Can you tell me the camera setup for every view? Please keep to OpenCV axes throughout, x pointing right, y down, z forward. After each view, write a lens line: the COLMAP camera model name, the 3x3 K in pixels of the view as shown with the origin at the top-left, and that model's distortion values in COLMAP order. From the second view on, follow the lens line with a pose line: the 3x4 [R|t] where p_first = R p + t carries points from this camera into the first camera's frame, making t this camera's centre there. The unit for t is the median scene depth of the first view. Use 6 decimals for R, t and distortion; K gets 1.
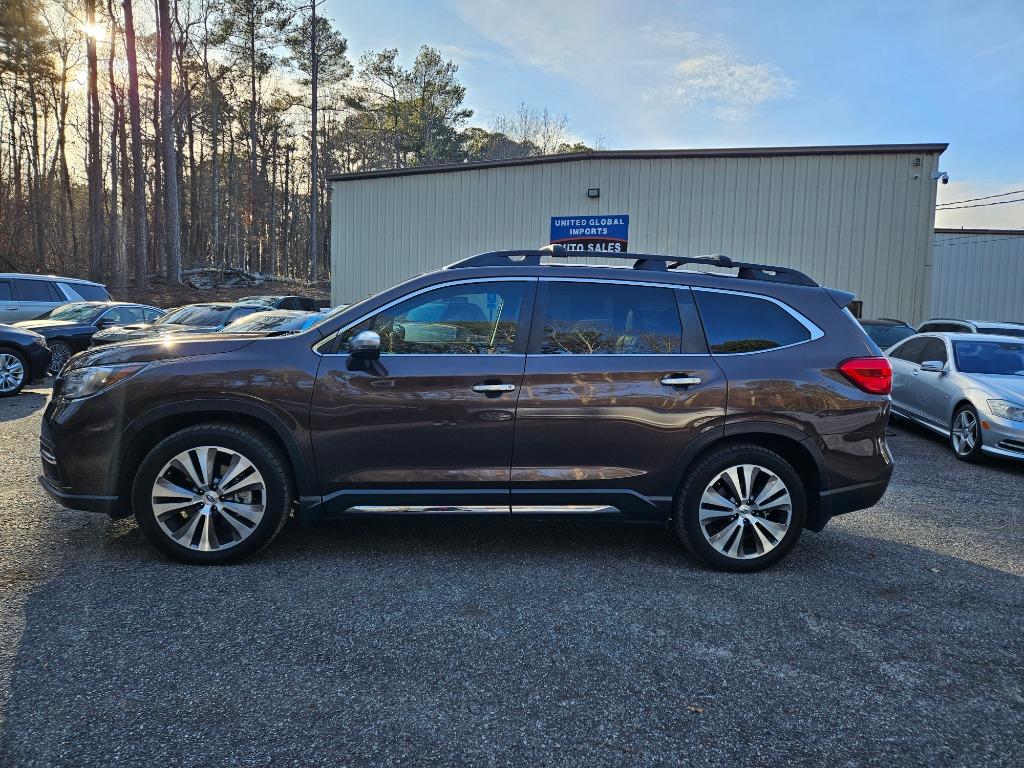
lens RADIAL K [[668.5, 0, 524.1], [0, 668.5, 387.5], [0, 0, 1]] dist [0.085558, -0.068517]
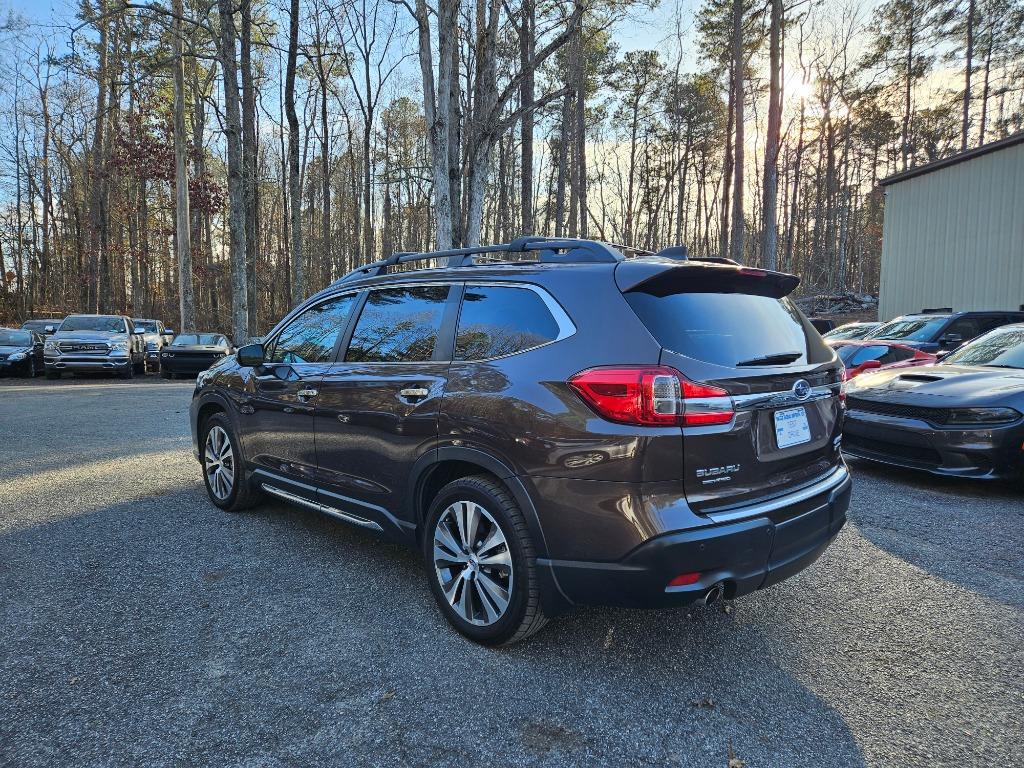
lens RADIAL K [[688.9, 0, 541.5], [0, 688.9, 387.0], [0, 0, 1]] dist [0.079776, -0.068814]
pose [[0.593299, 0.015028, -0.804842, 1.008843], [-0.050285, 0.998565, -0.018423, -0.007256], [0.803410, 0.051401, 0.593203, 0.575547]]
